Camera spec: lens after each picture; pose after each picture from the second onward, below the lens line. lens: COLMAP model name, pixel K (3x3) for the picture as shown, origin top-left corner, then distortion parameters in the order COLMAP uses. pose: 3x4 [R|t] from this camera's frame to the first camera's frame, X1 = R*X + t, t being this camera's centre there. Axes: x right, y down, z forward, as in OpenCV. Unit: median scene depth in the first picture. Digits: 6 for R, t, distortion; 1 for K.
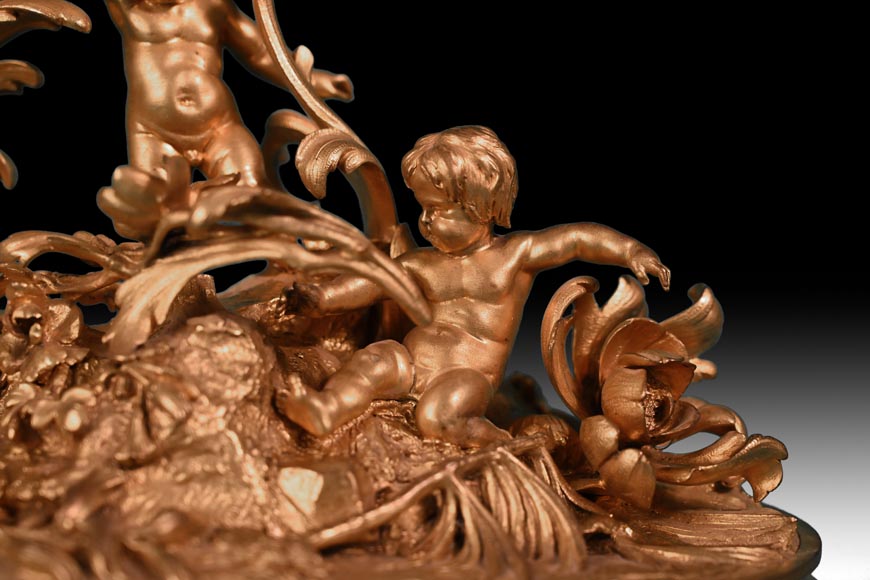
lens RADIAL K [[1728.2, 0, 435.0], [0, 1728.2, 290.0], [0, 0, 1]] dist [-0.023721, 0.105976]
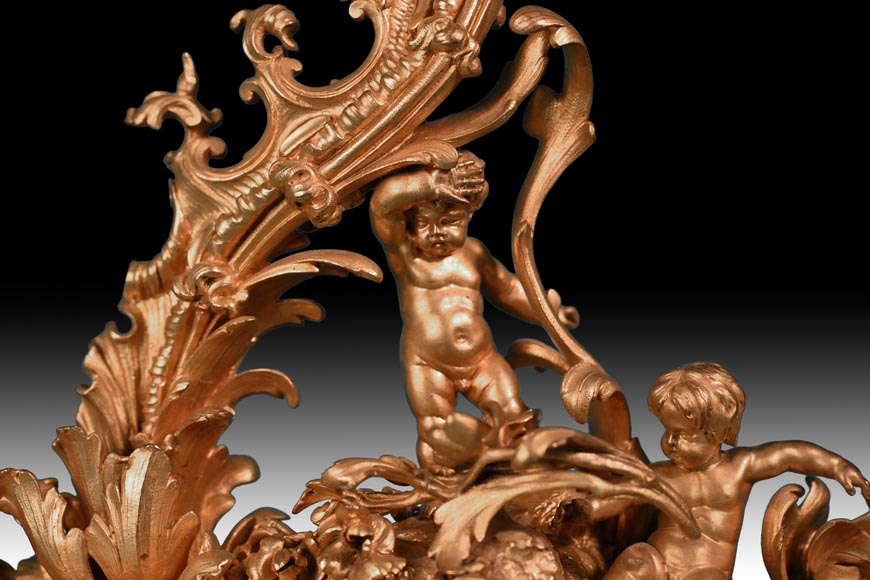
lens RADIAL K [[1728.2, 0, 435.0], [0, 1728.2, 290.0], [0, 0, 1]] dist [-0.023721, 0.105976]
pose [[0.996224, -0.000622, 0.086822, -0.275245], [0.003641, 0.999394, -0.034625, -0.106095], [-0.086748, 0.034811, 0.995622, -0.183864]]
